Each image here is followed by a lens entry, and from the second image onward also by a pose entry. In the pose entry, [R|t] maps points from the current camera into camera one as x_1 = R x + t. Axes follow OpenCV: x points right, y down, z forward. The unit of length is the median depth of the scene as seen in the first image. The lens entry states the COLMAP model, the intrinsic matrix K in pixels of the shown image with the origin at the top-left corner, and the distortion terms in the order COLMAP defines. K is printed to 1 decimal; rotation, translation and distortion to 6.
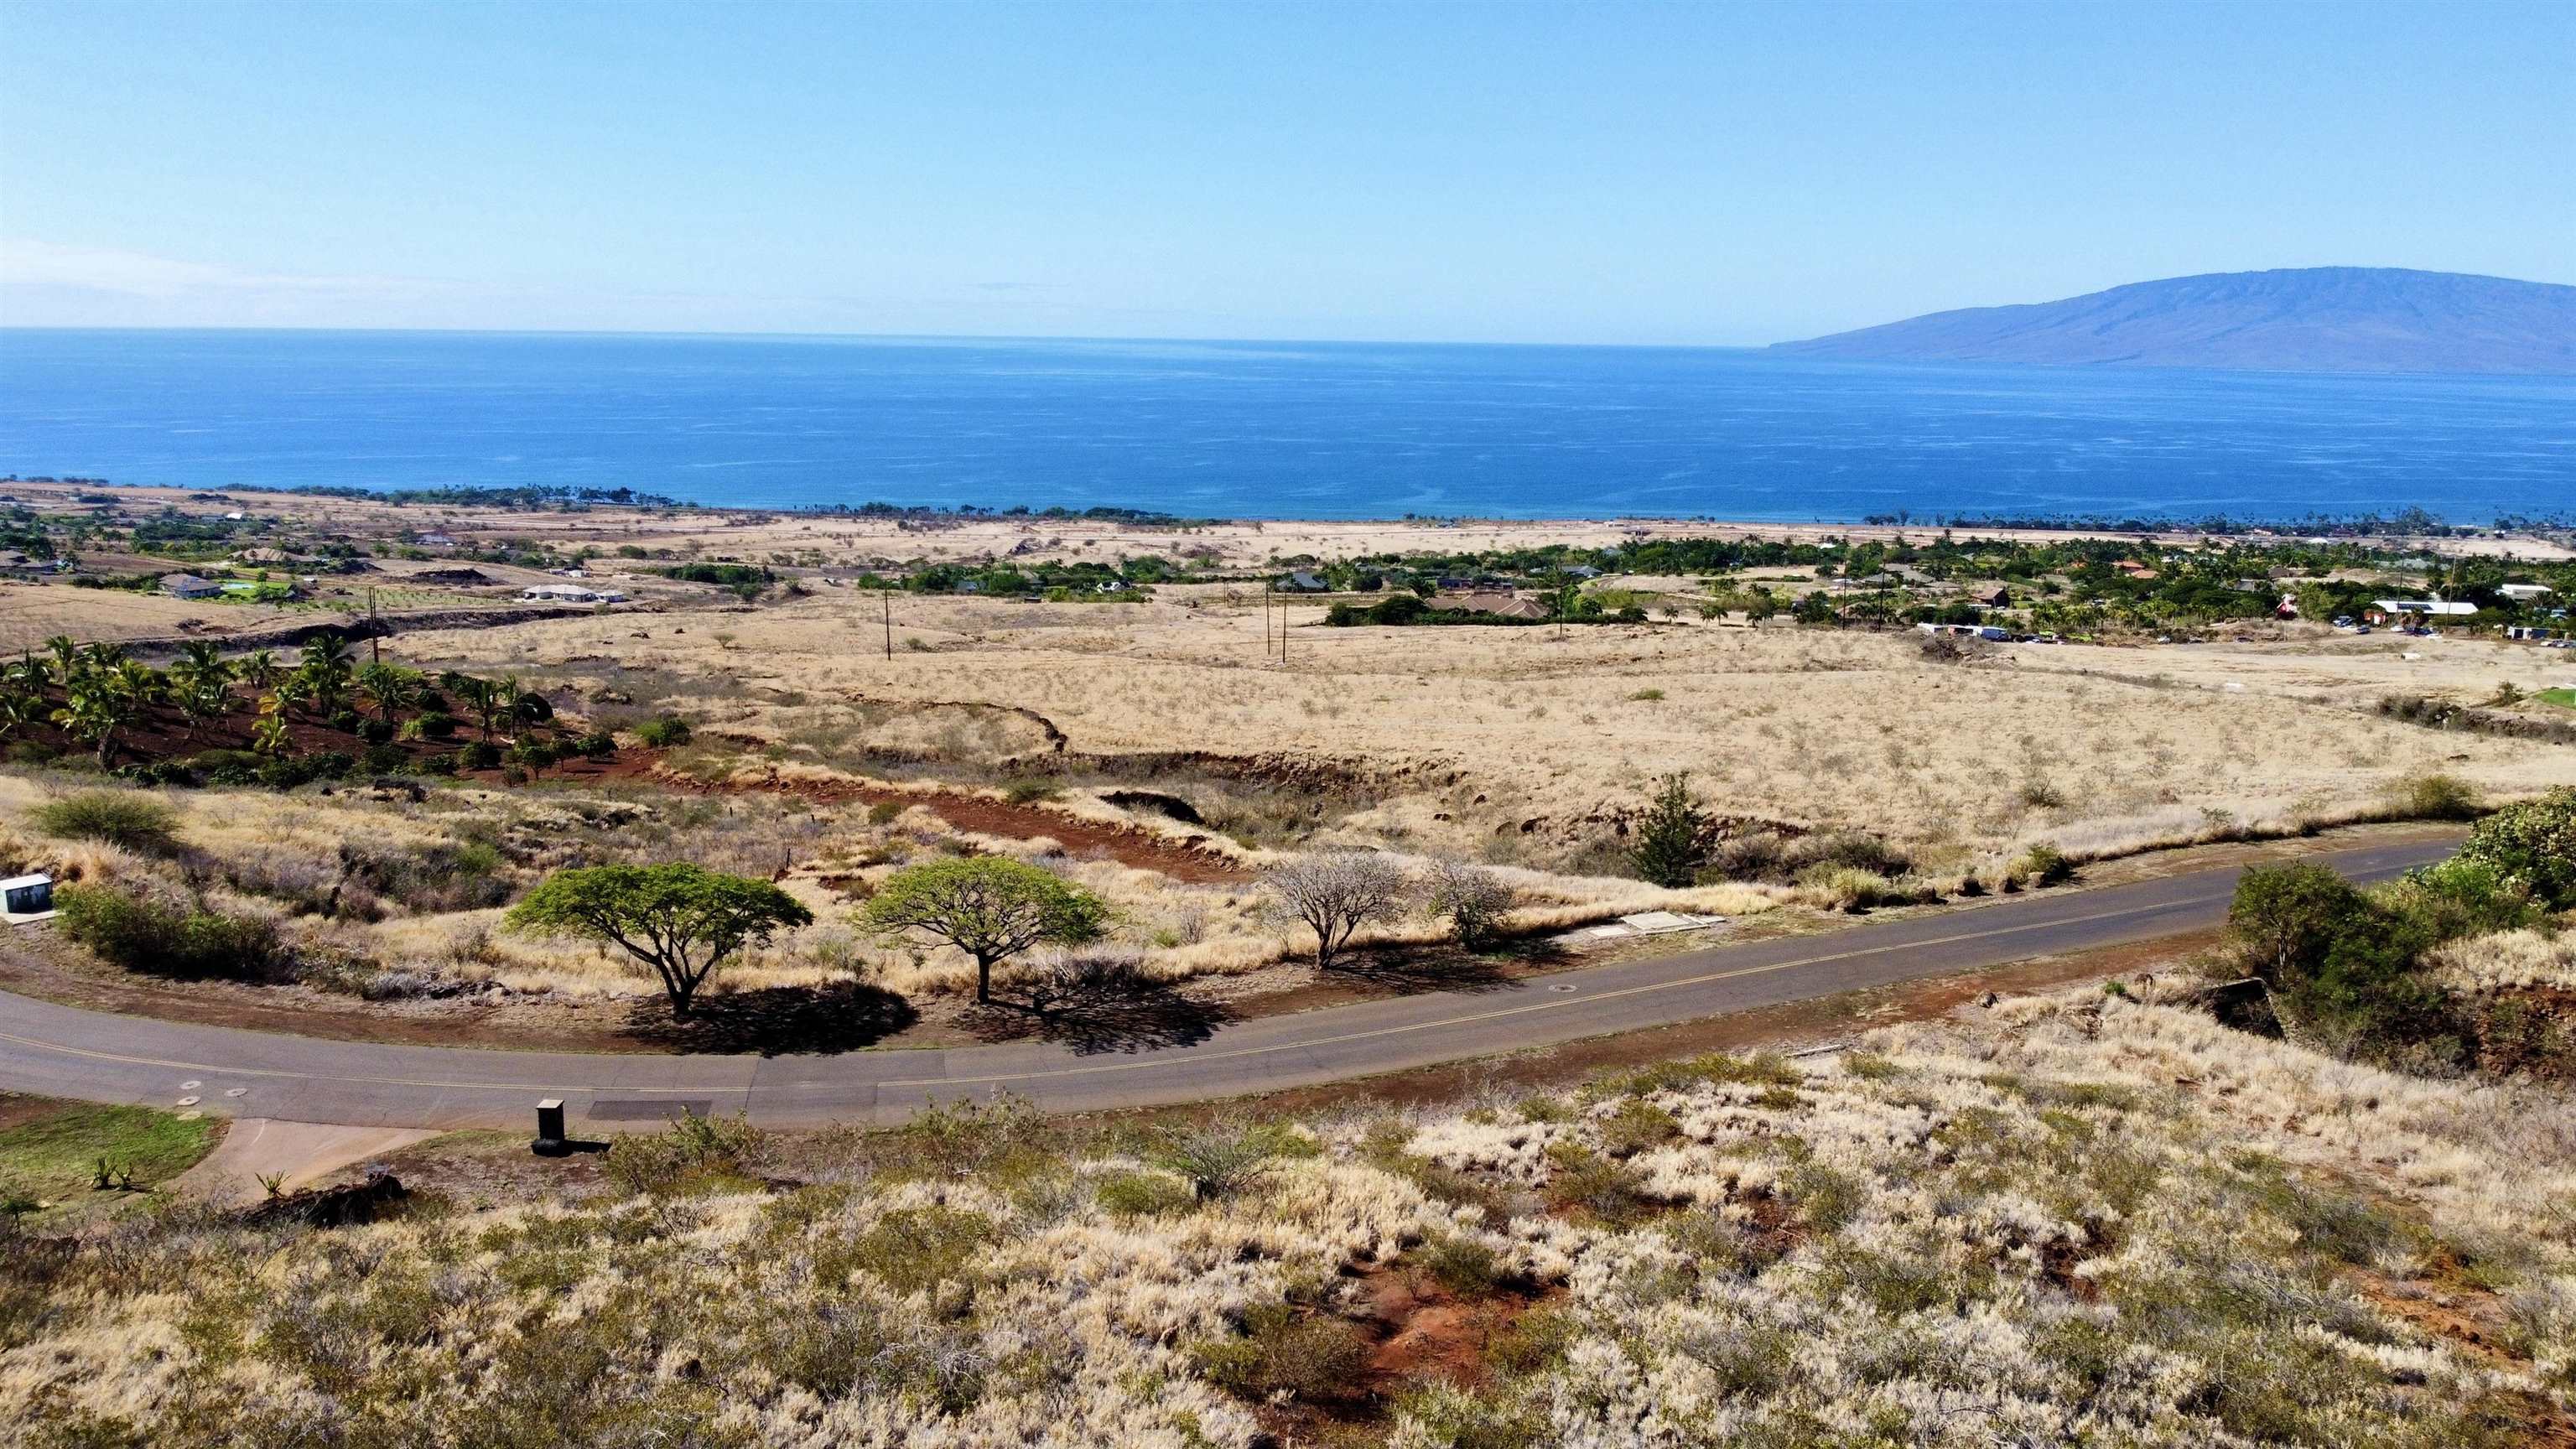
lens RADIAL K [[1957.4, 0, 1279.9], [0, 1957.4, 729.1], [0, 0, 1]] dist [-0.003229, -0.002662]
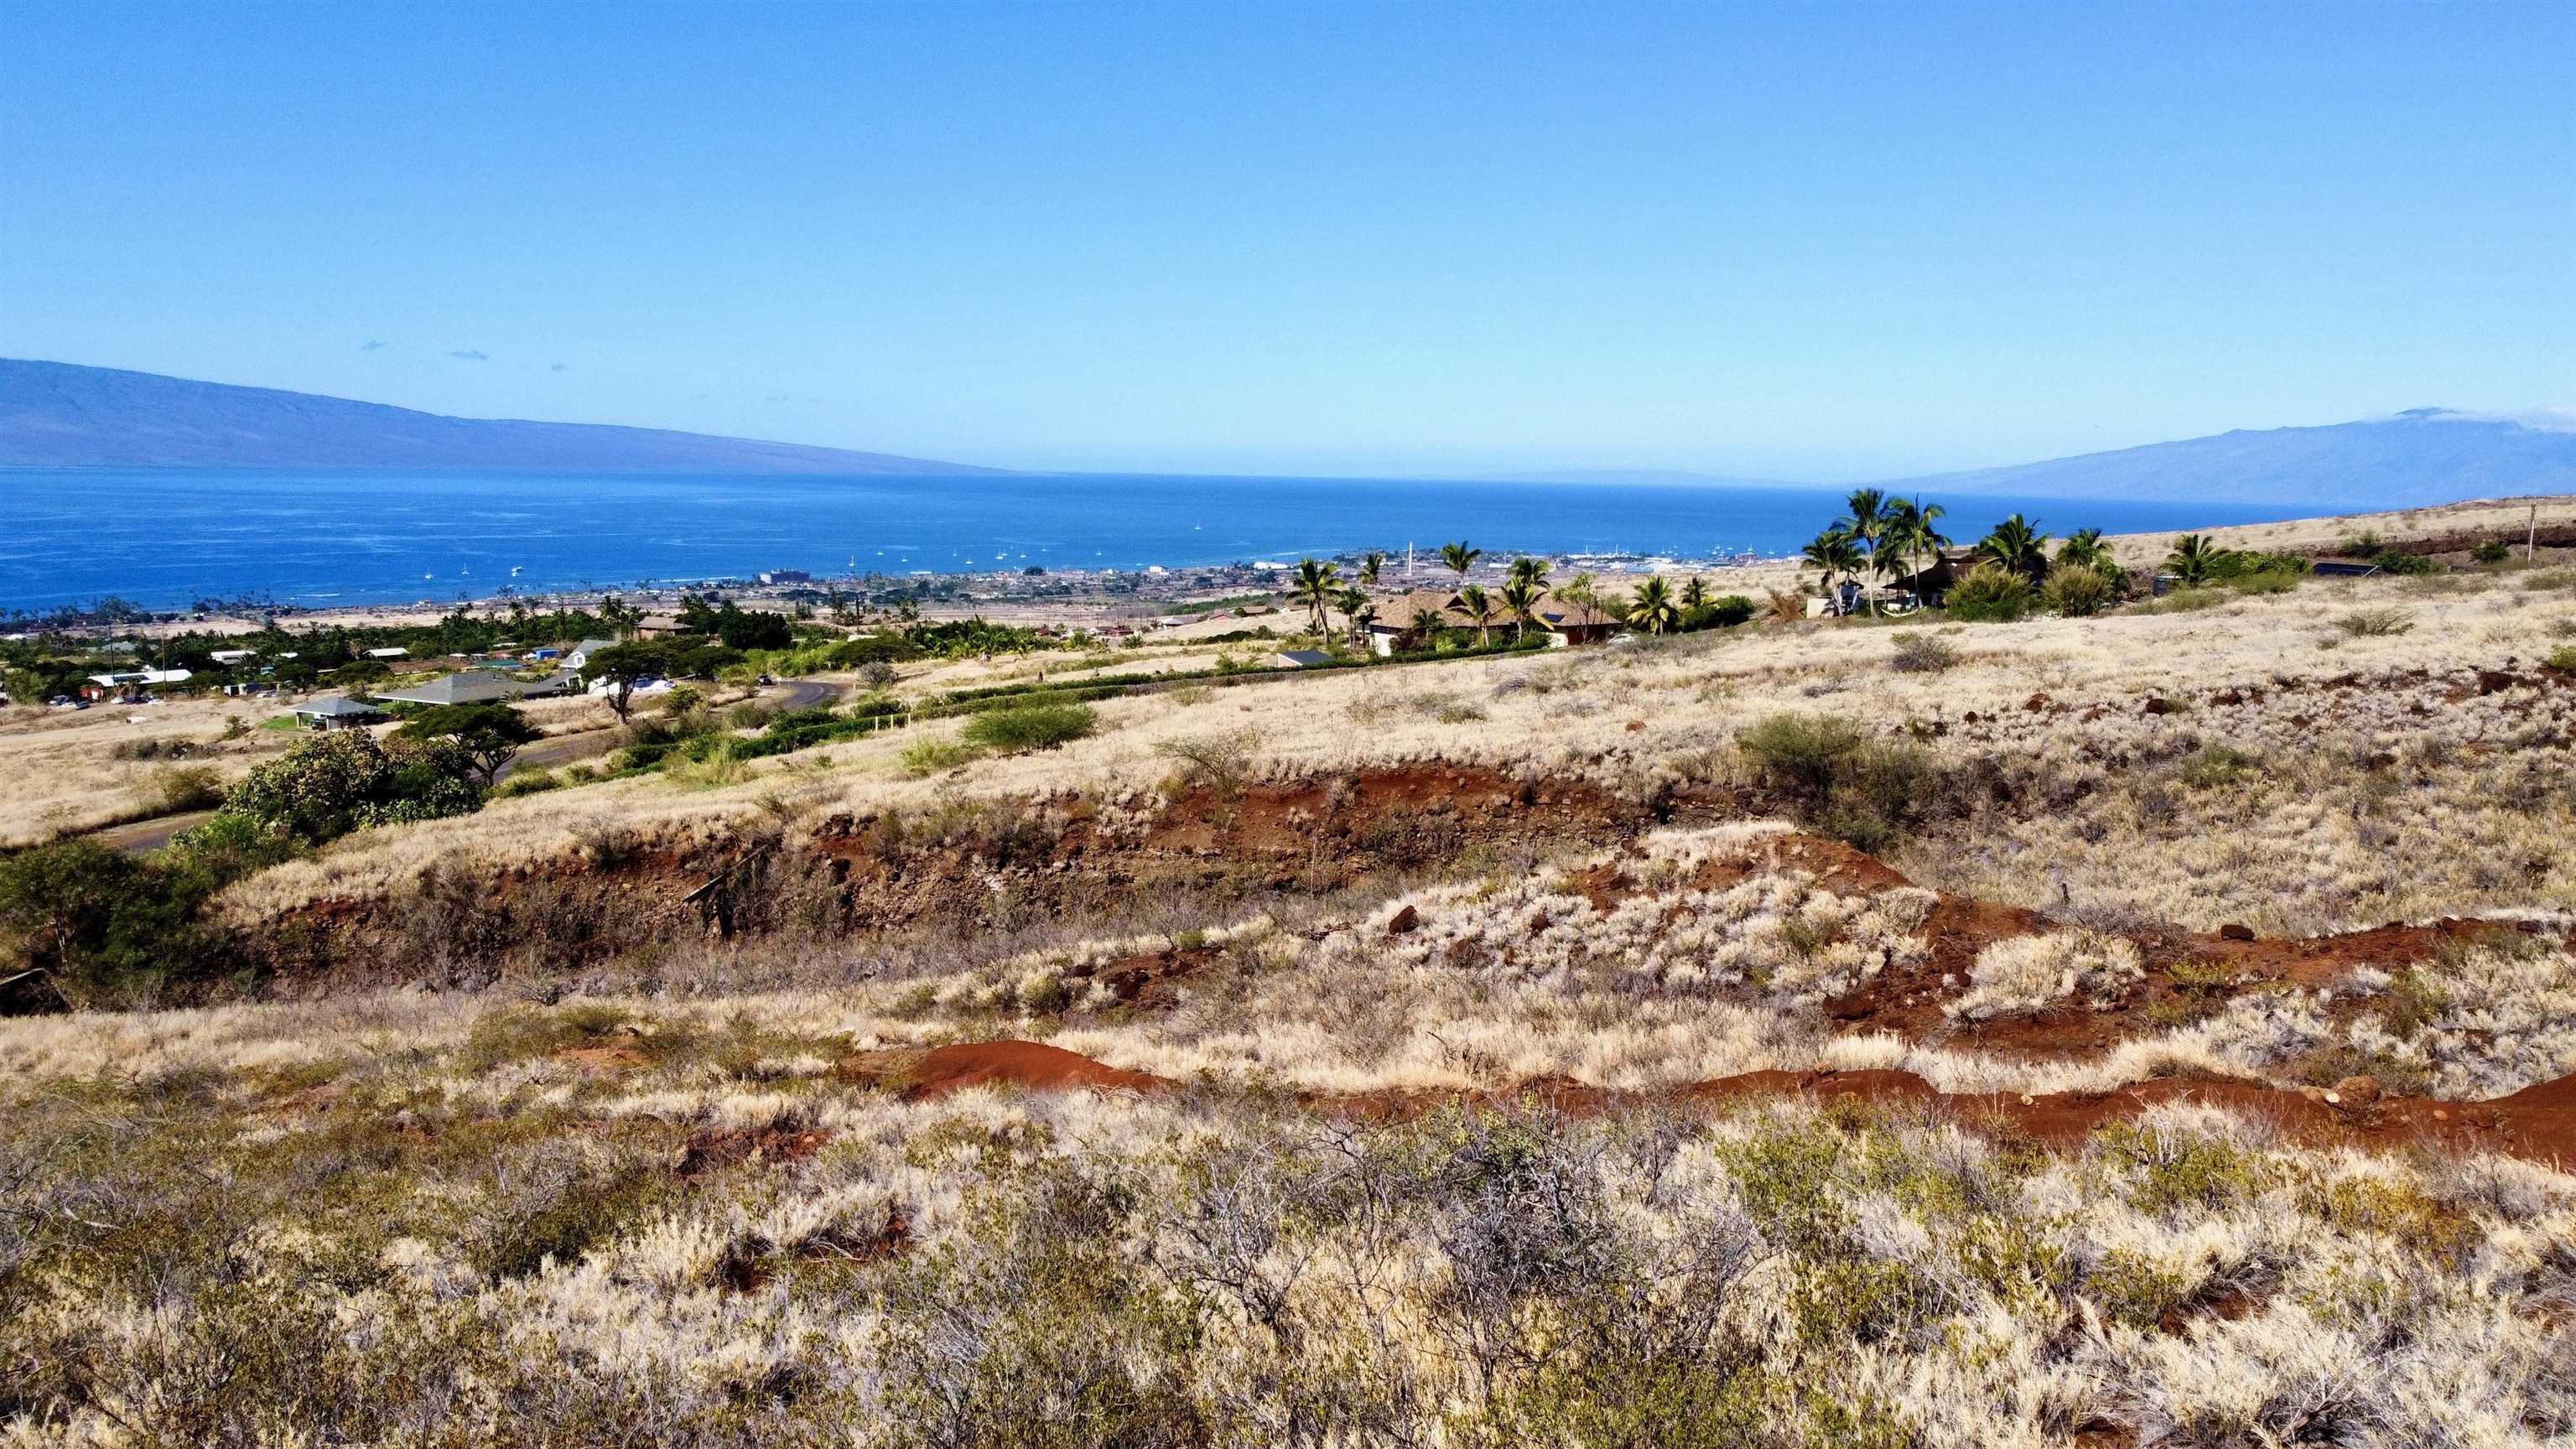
lens RADIAL K [[1957.4, 0, 1279.9], [0, 1957.4, 729.1], [0, 0, 1]] dist [-0.003229, -0.002662]
pose [[0.485768, -0.122723, 0.865430, -0.001380], [0.163363, 0.985396, 0.048038, 0.013739], [-0.858686, 0.118044, 0.498722, 0.002150]]
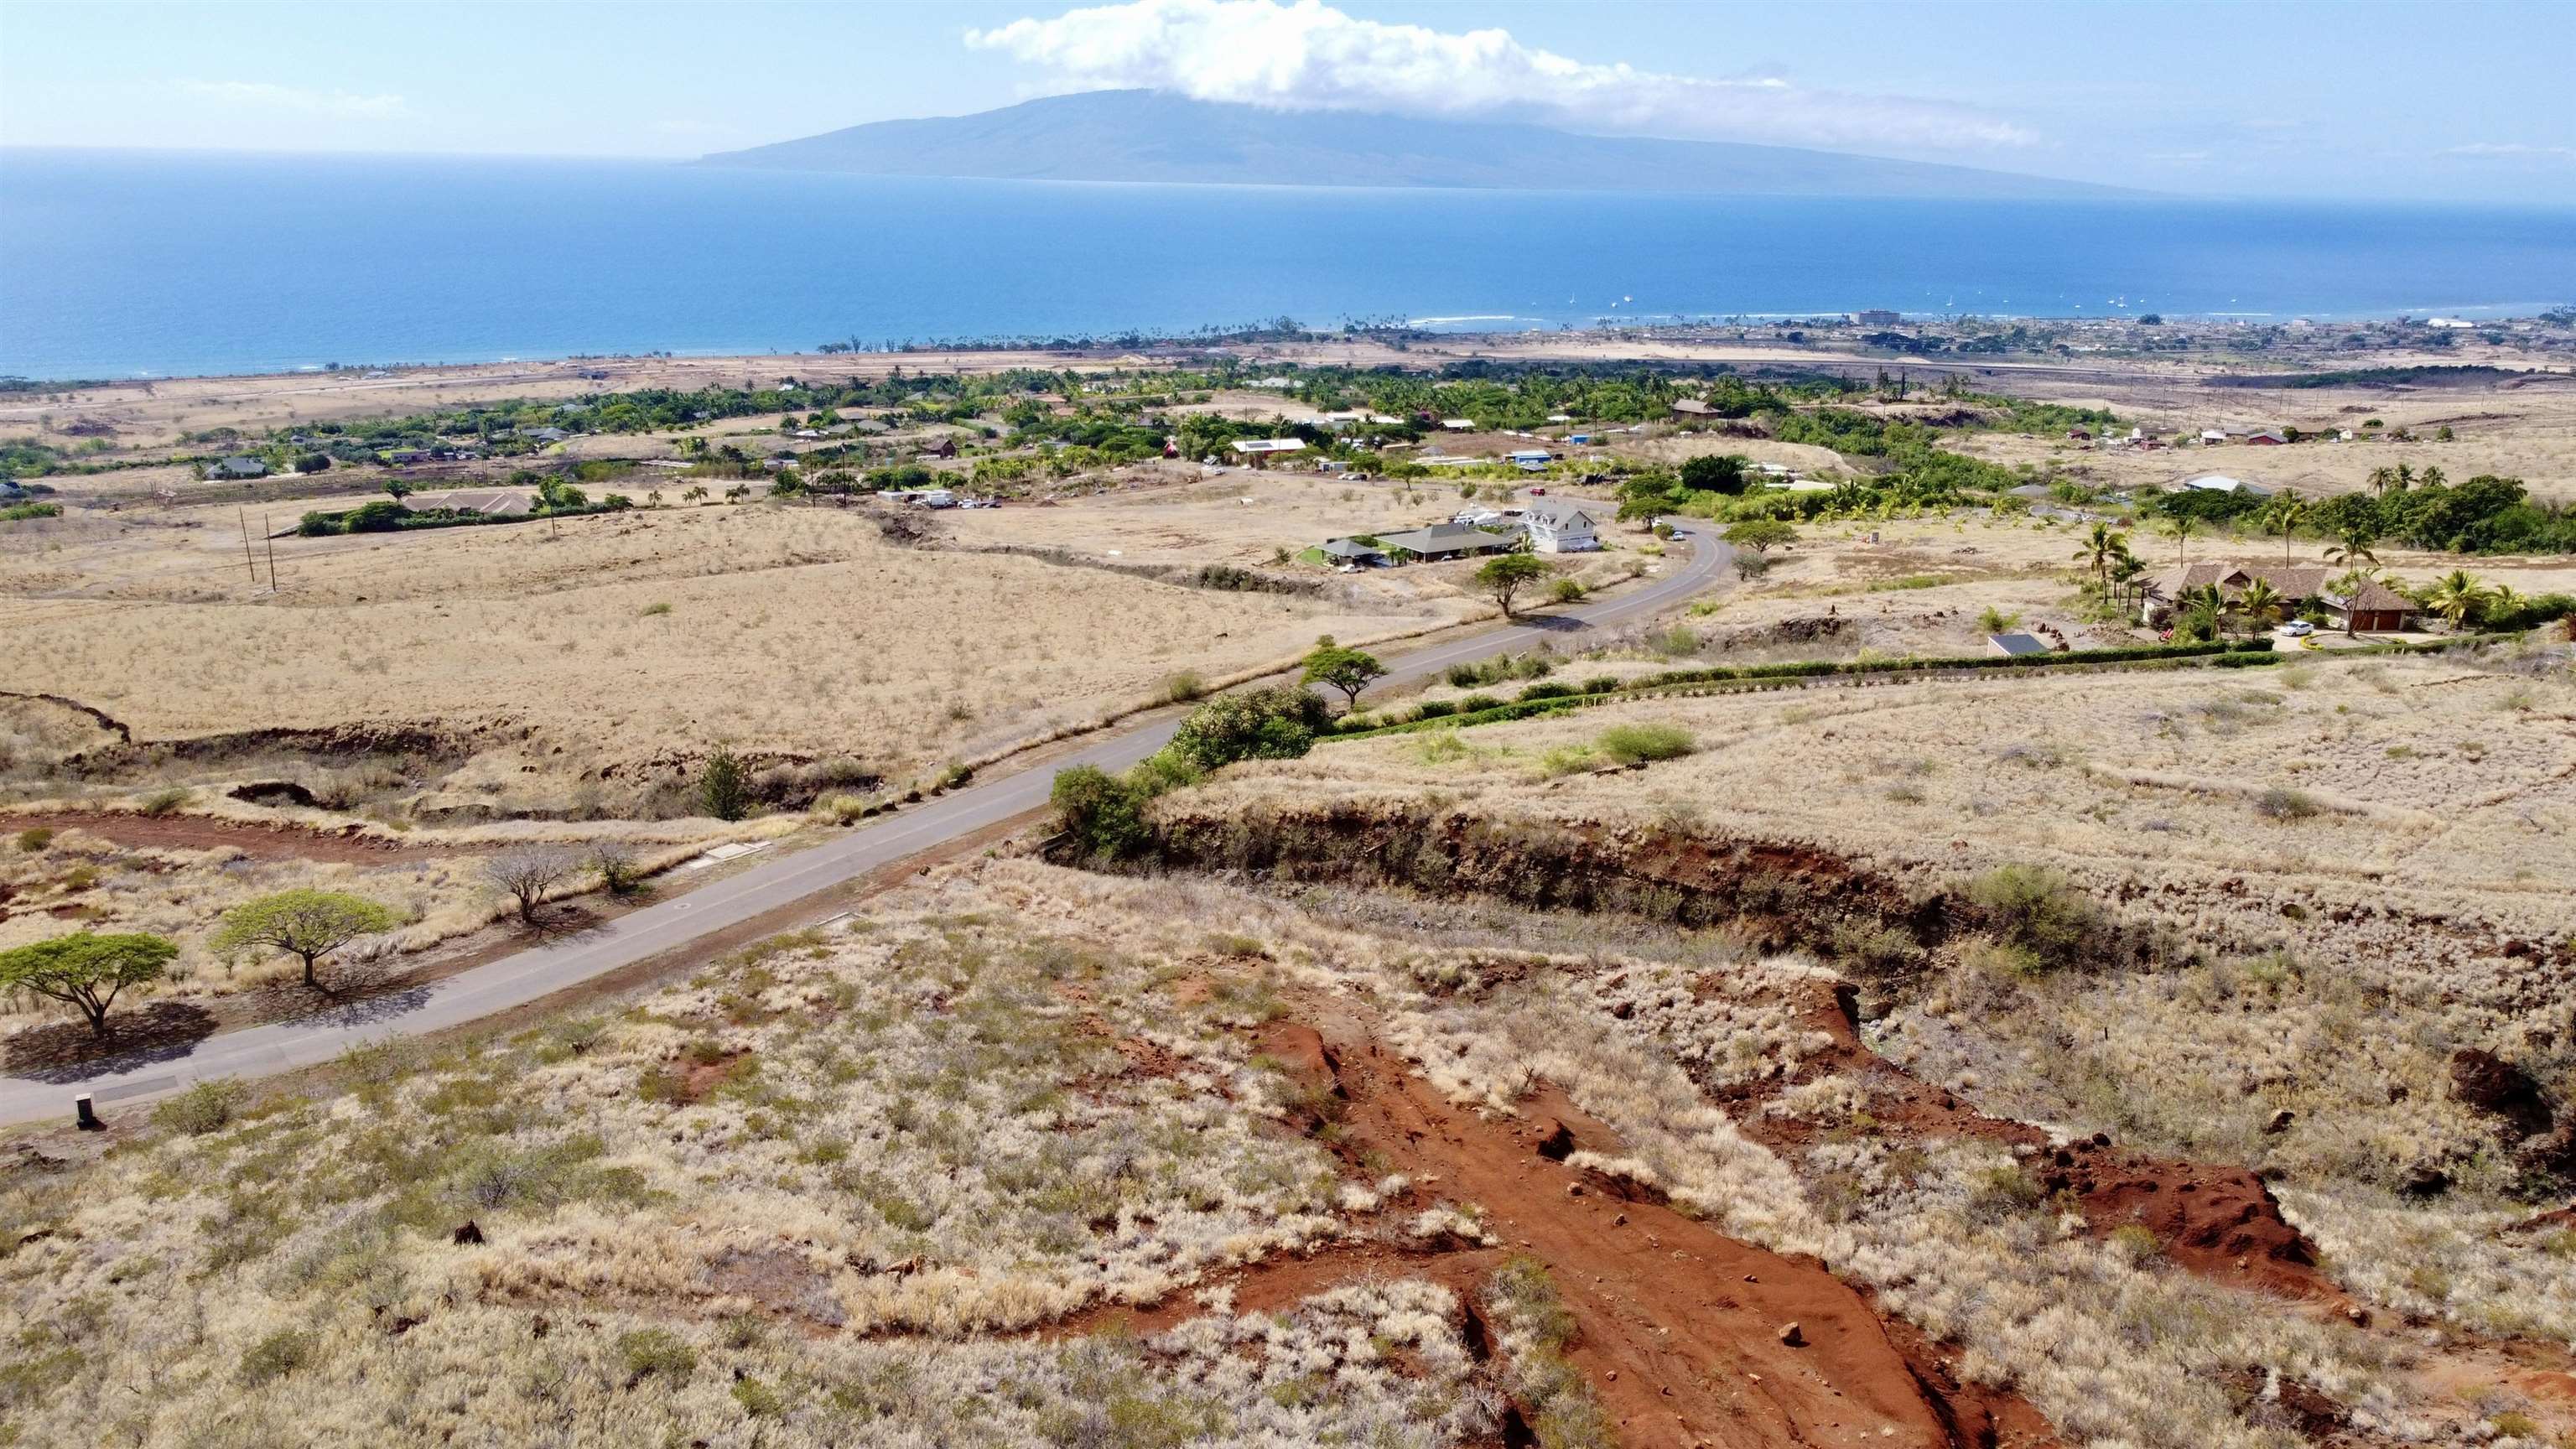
lens RADIAL K [[1954.5, 0, 1279.8], [0, 1954.5, 723.4], [0, 0, 1]] dist [0.004279, -0.006238]
pose [[0.869080, -0.134434, 0.476054, -0.037187], [0.091416, 0.989435, 0.112520, -0.032684], [-0.486151, -0.054269, 0.872188, -0.139441]]
